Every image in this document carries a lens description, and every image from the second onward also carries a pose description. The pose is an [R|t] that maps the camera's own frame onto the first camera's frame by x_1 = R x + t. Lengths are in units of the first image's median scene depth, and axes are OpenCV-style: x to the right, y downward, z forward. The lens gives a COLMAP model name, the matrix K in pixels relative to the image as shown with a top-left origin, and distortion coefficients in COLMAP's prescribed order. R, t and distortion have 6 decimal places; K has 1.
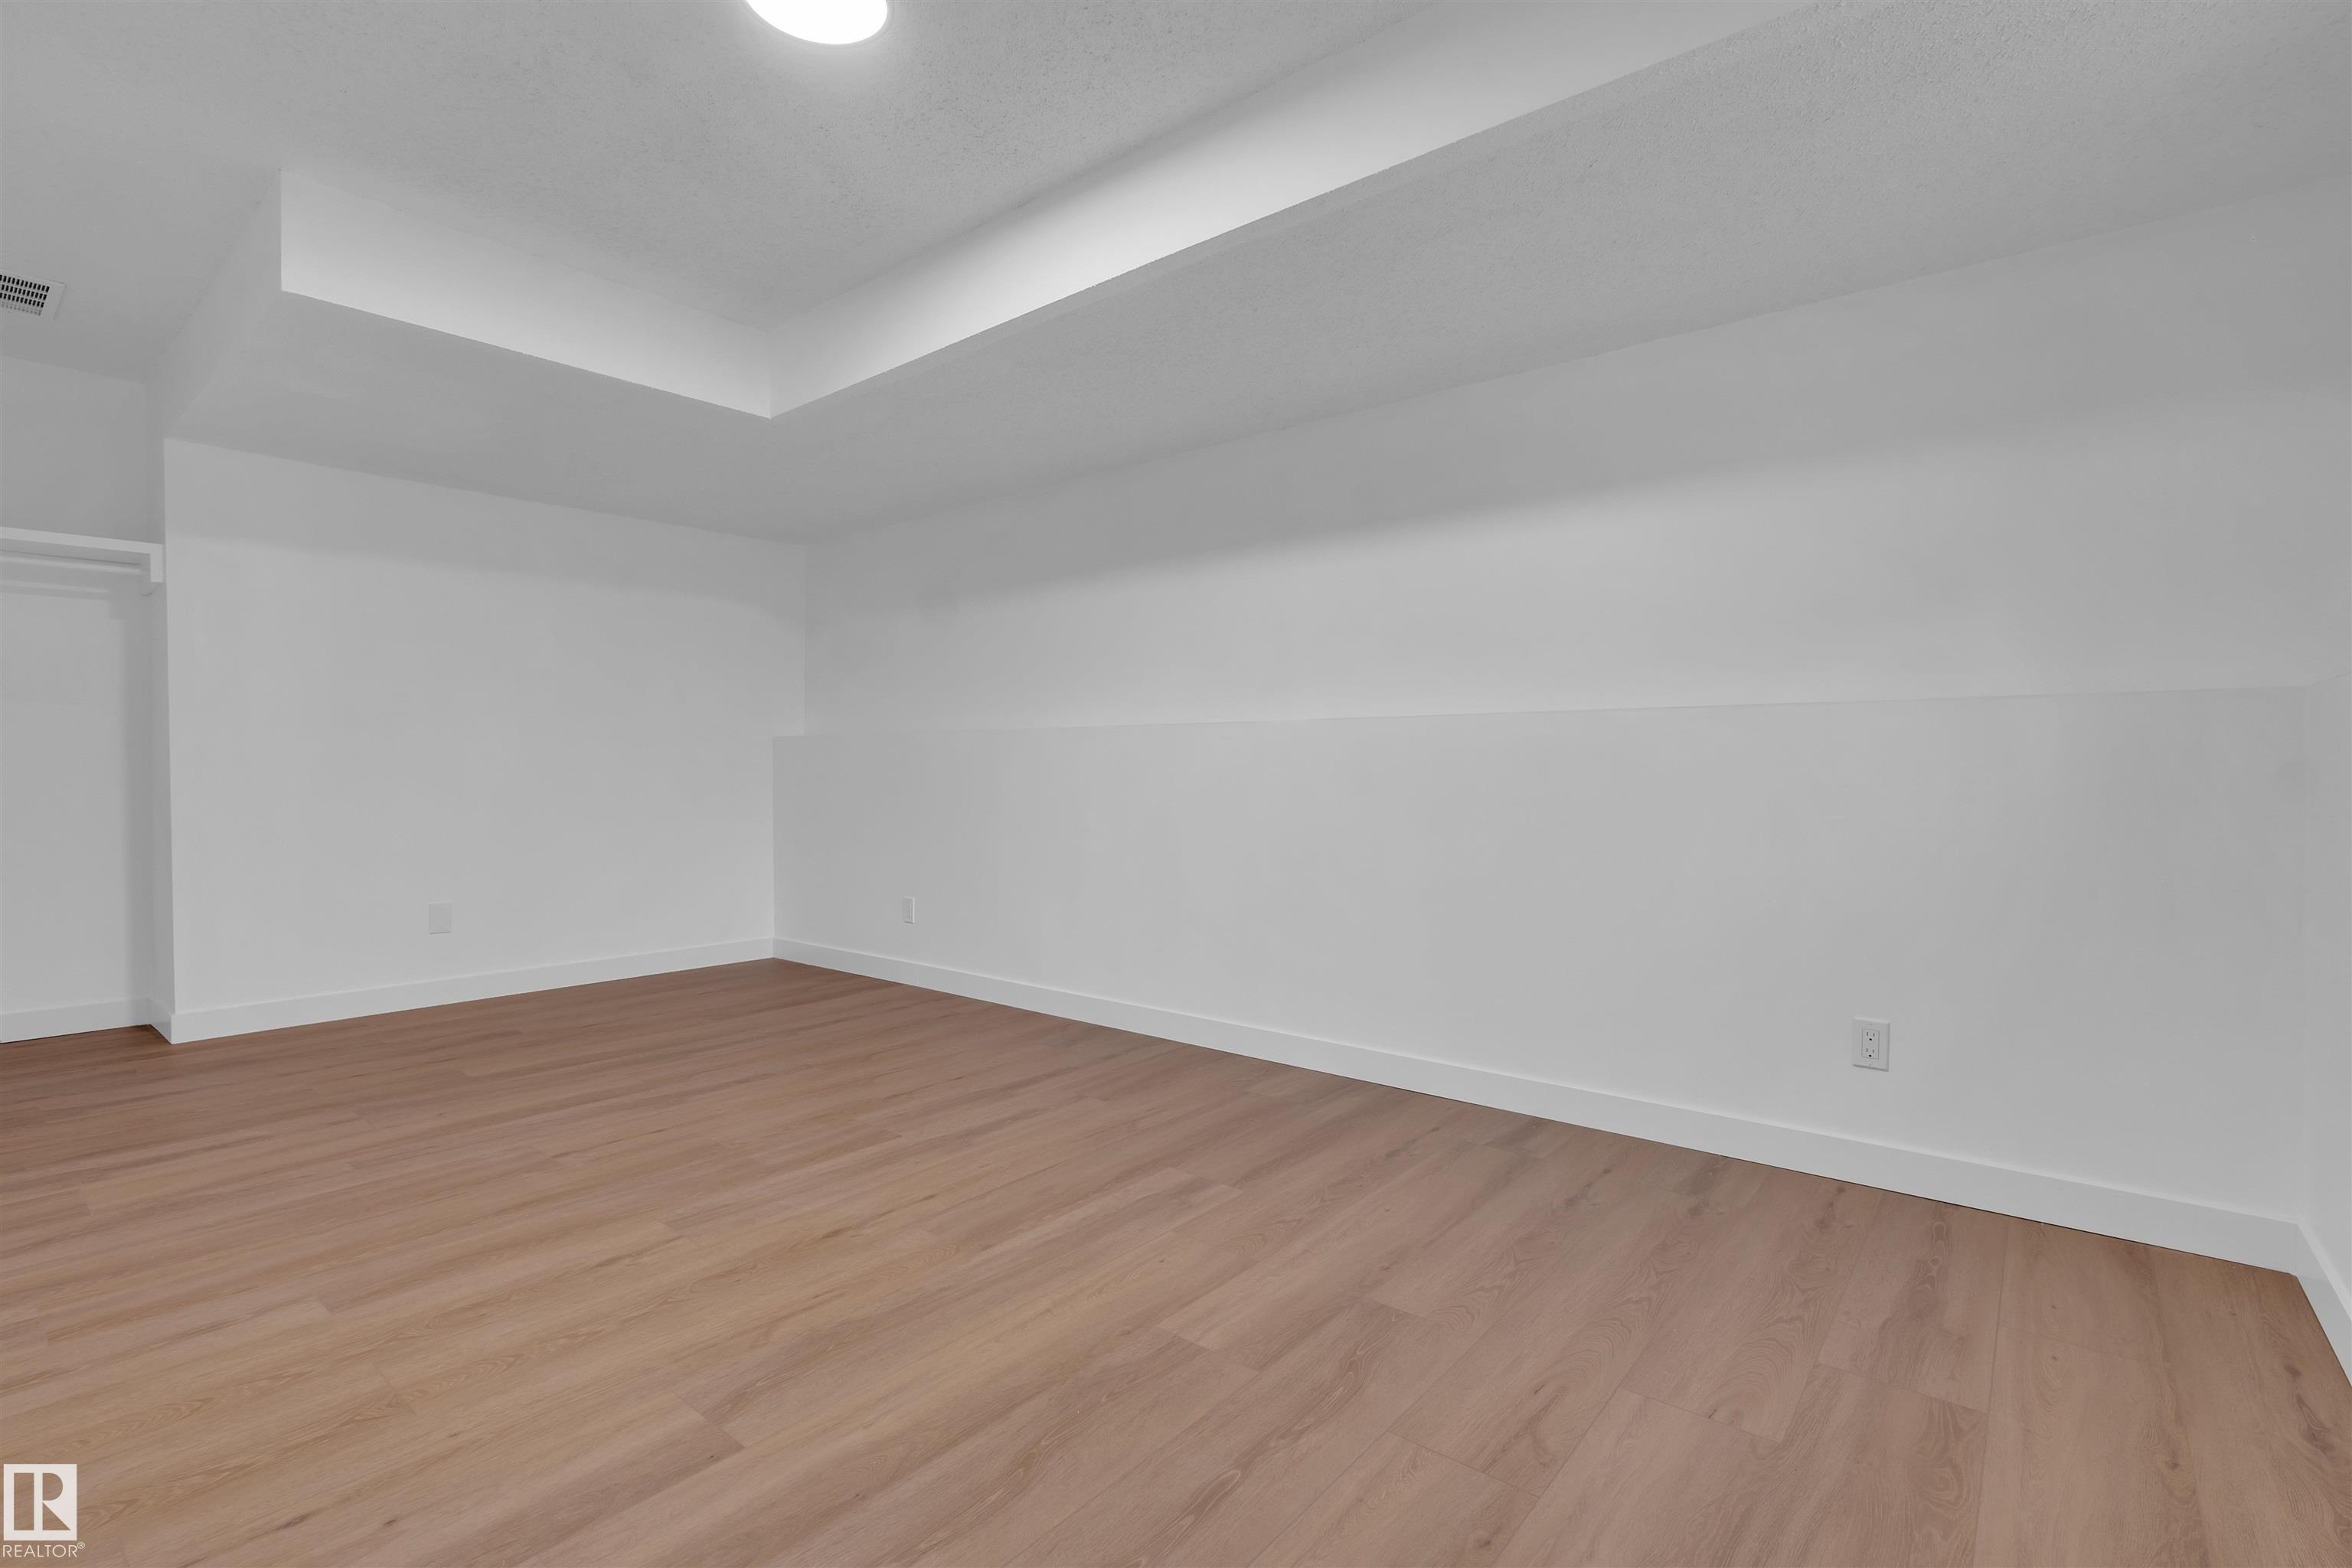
lens RADIAL K [[1078.3, 0, 1175.4], [0, 1078.3, 777.7], [0, 0, 1]] dist [-0.016855, -0.000798]
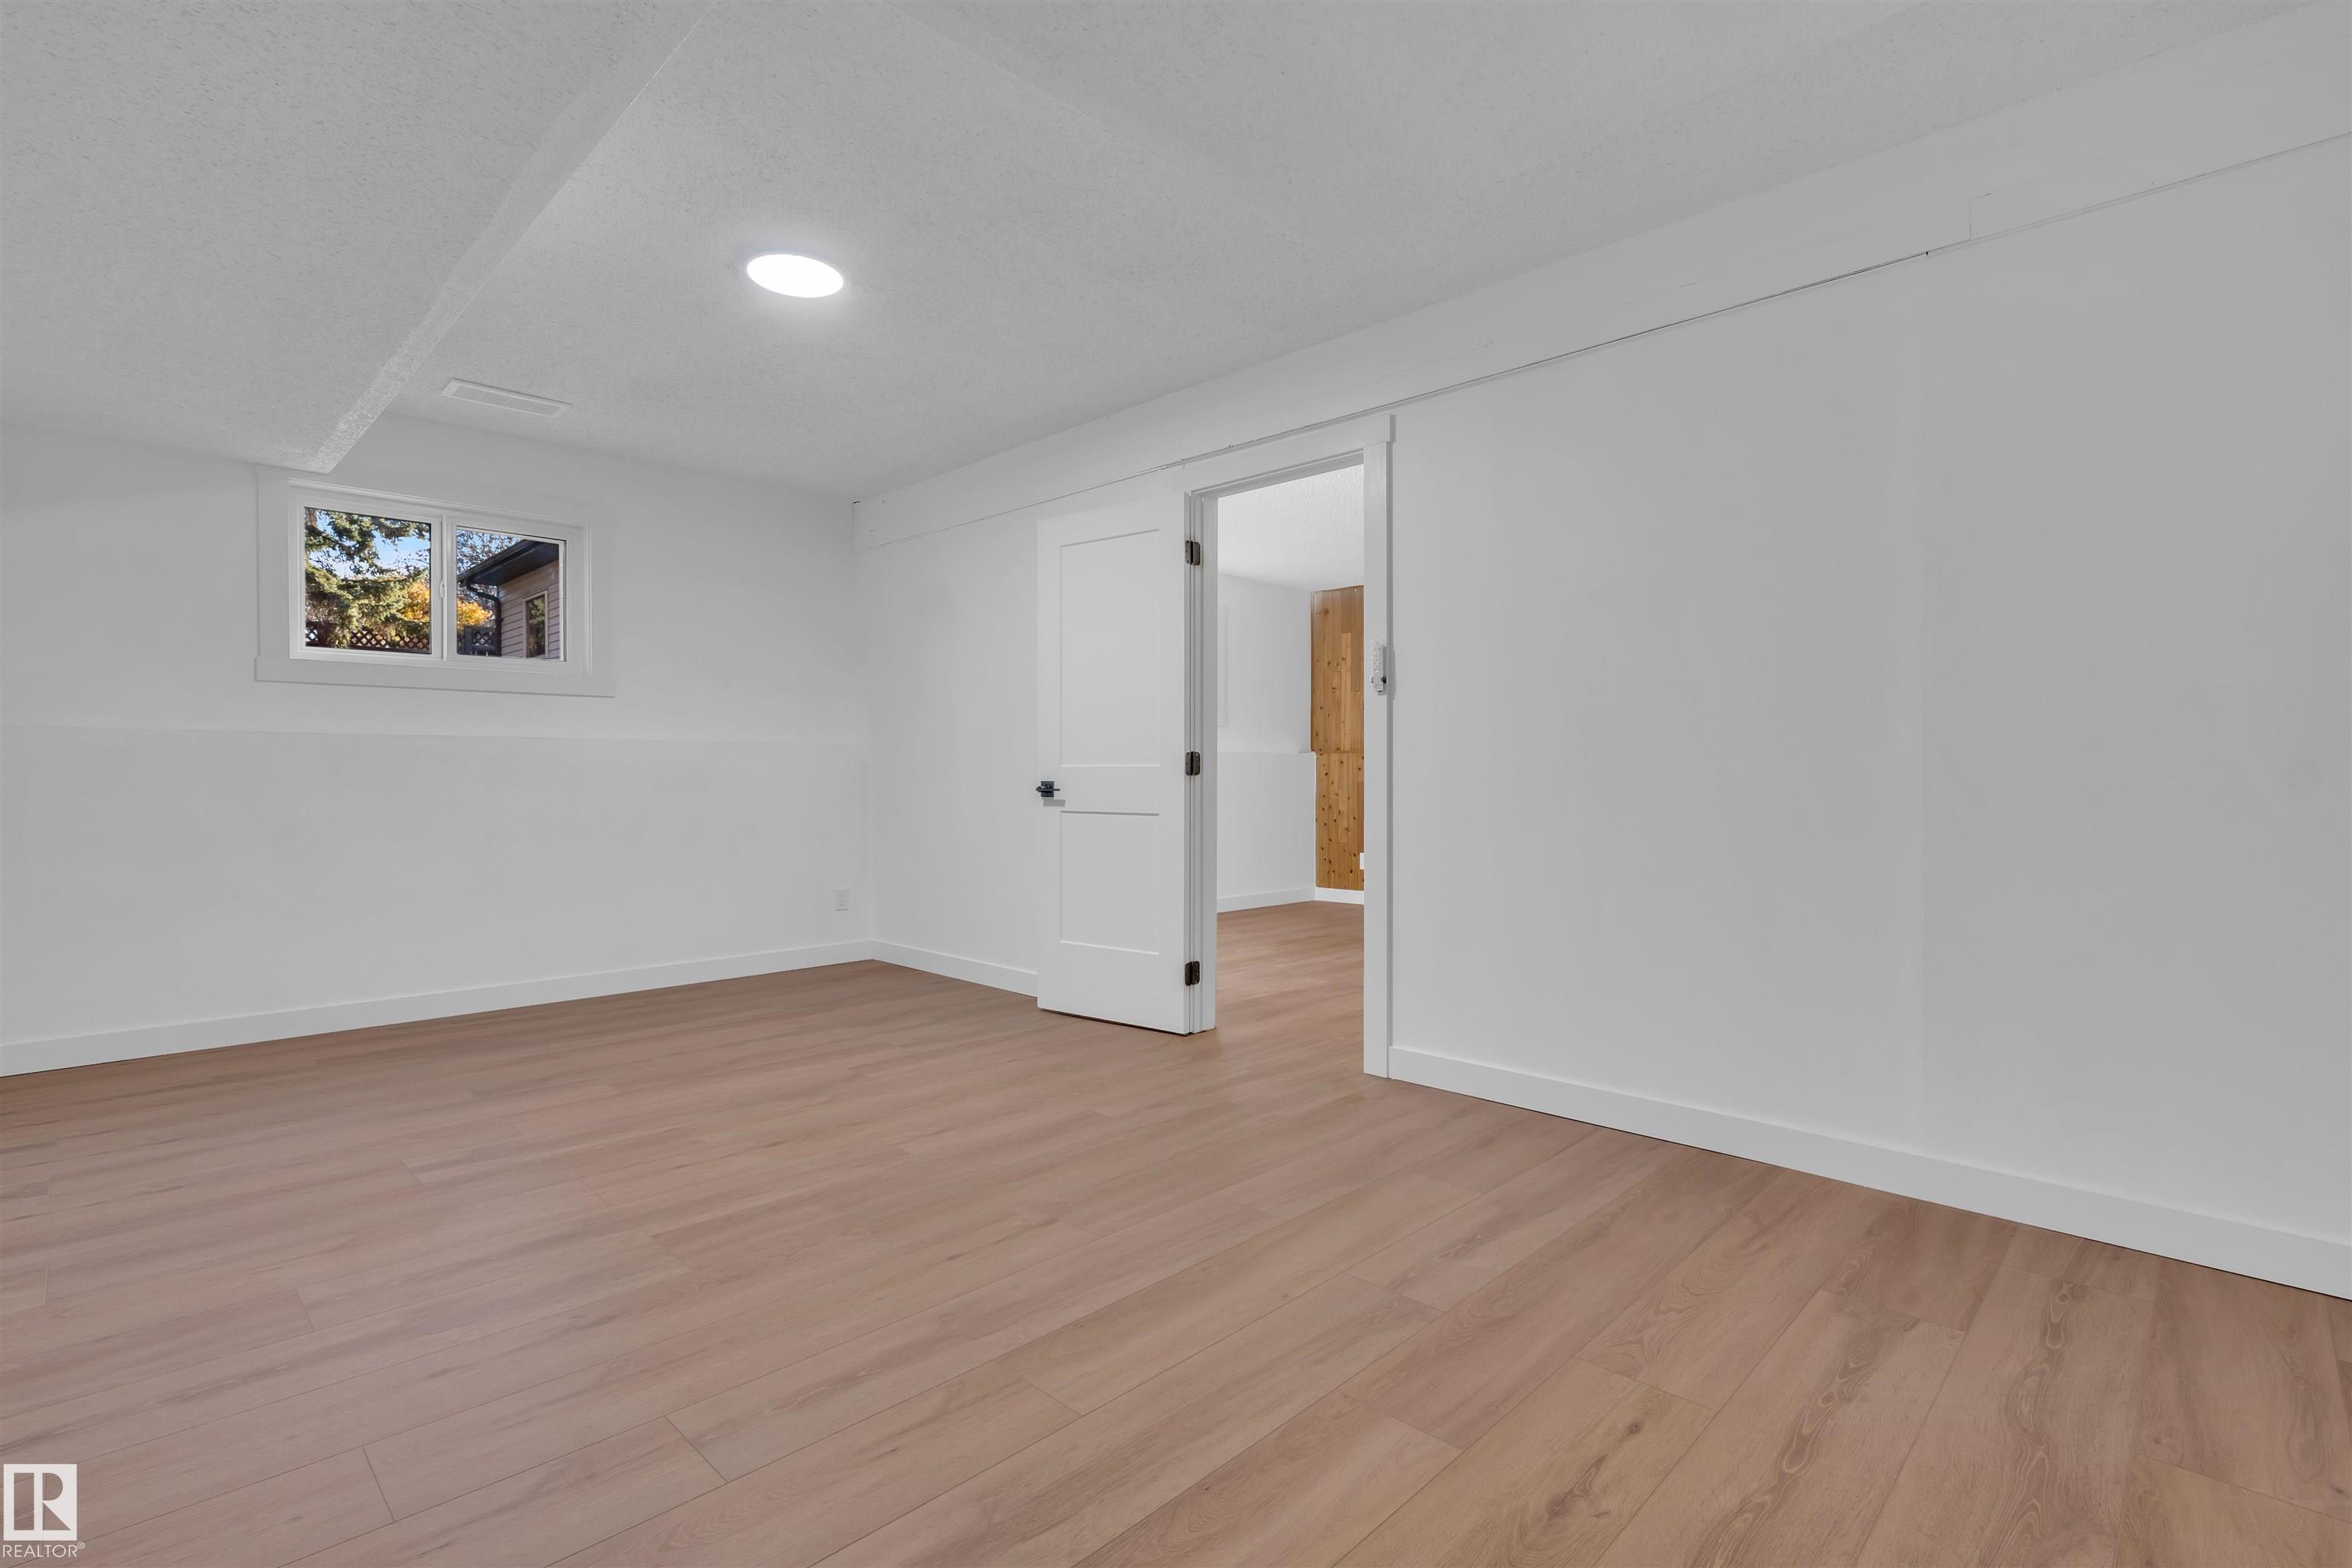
lens RADIAL K [[1078.3, 0, 1176.0], [0, 1078.3, 779.6], [0, 0, 1]] dist [-0.016855, -0.000798]
pose [[-0.995949, -0.004890, 0.089782, -0.790145], [-0.003935, 0.999934, 0.010808, -0.016343], [-0.089829, 0.010411, -0.995903, 1.945378]]
